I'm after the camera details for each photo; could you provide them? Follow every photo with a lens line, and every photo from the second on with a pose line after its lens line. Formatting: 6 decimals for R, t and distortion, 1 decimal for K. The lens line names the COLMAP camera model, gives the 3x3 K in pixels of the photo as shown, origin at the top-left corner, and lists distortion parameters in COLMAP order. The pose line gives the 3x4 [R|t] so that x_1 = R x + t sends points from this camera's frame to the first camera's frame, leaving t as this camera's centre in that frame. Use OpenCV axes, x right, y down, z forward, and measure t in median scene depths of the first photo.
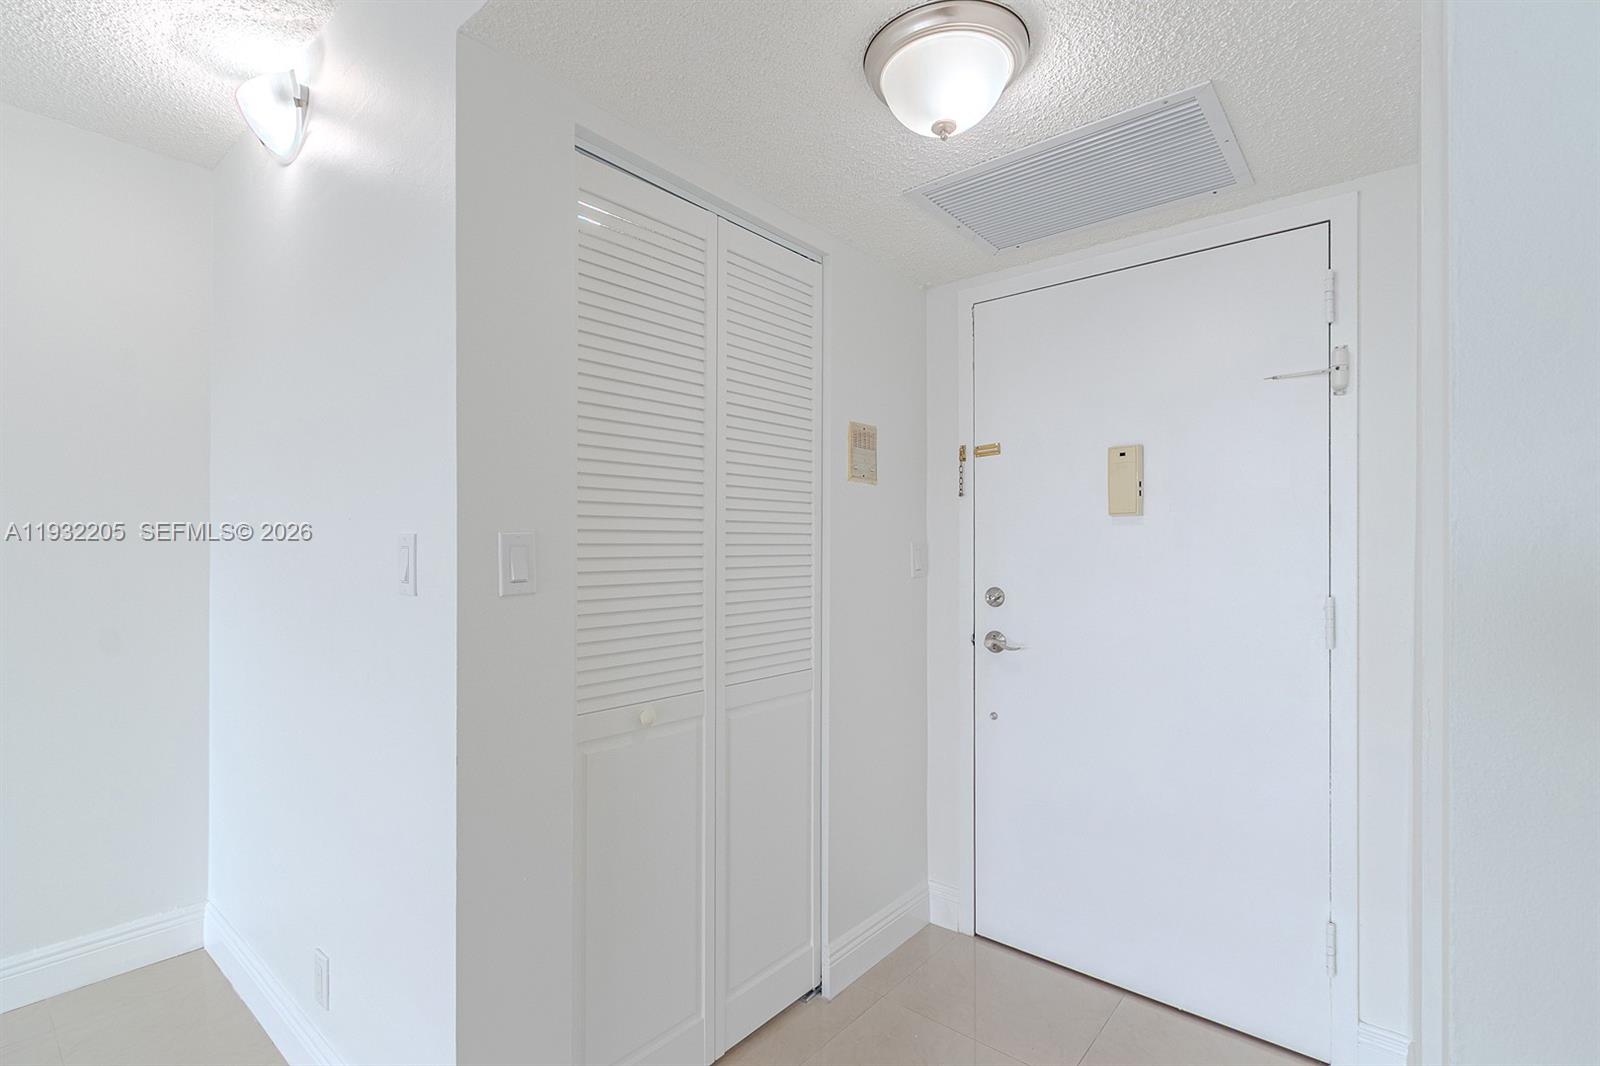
lens RADIAL K [[740.9, 0, 800.3], [0, 740.9, 535.9], [0, 0, 1]] dist [0.001334, -0.001371]
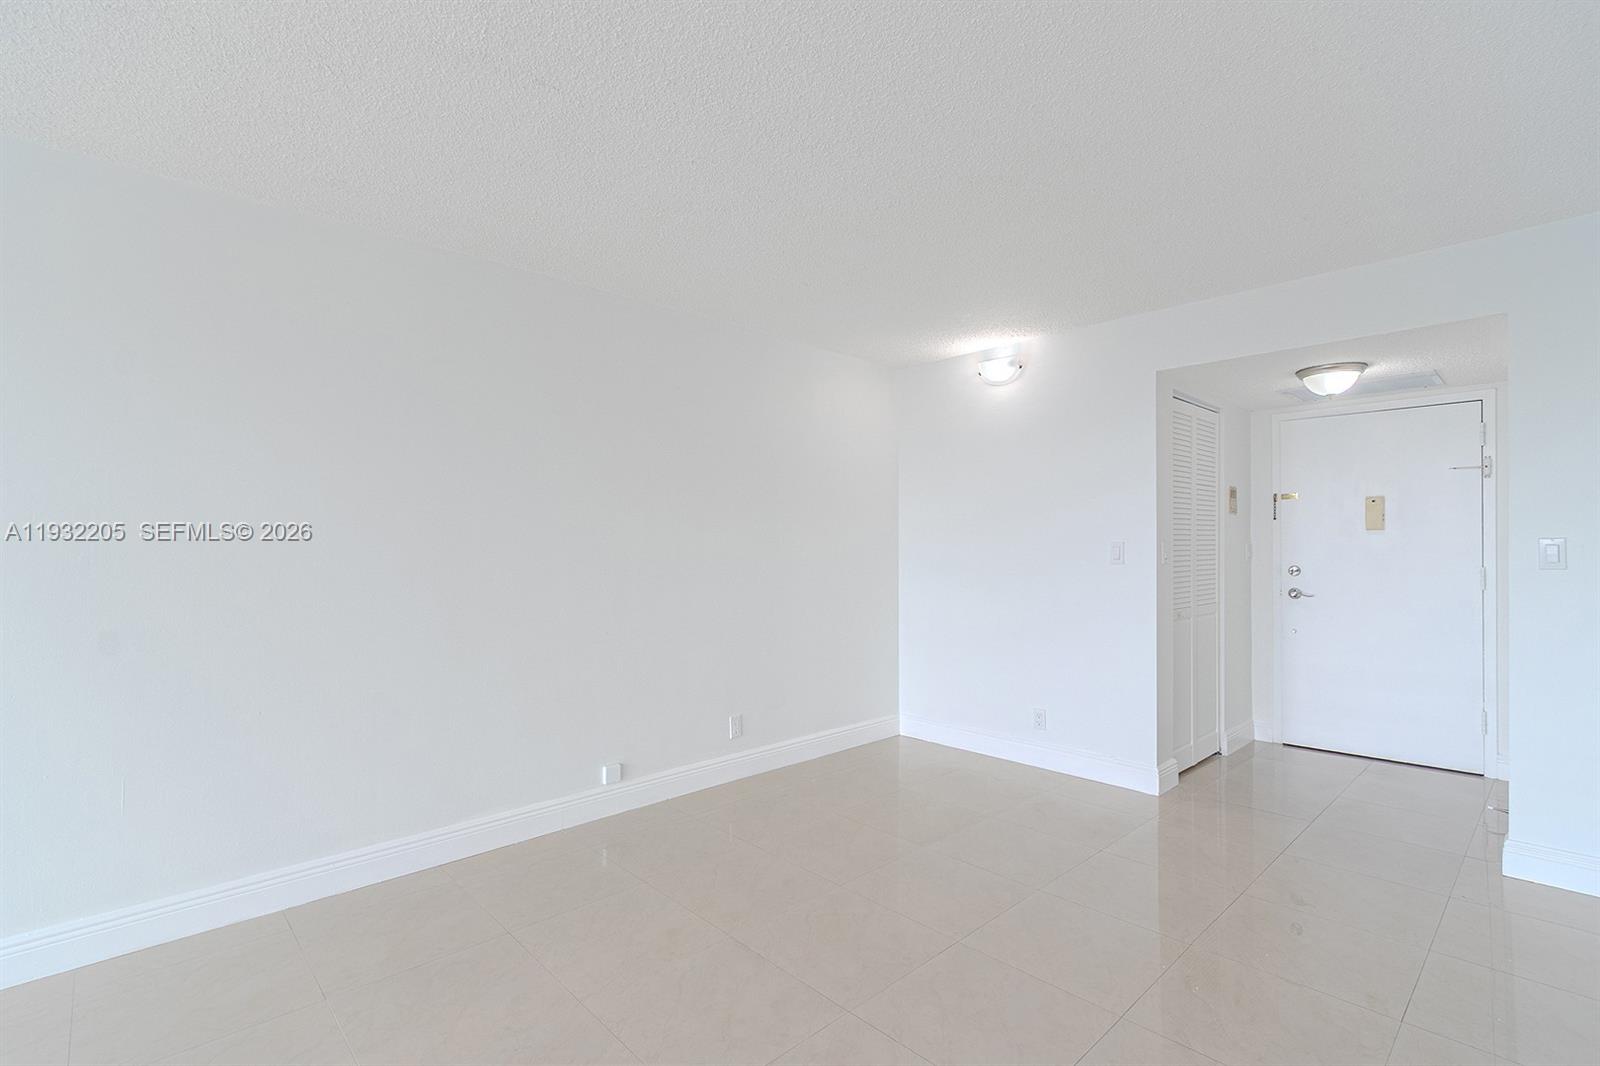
lens RADIAL K [[740.9, 0, 799.5], [0, 740.9, 539.0], [0, 0, 1]] dist [0.001334, -0.001371]
pose [[0.992905, -0.007247, -0.118689, -0.926588], [0.007747, 0.999963, 0.003756, -0.022202], [0.118658, -0.004649, 0.992924, -1.271847]]
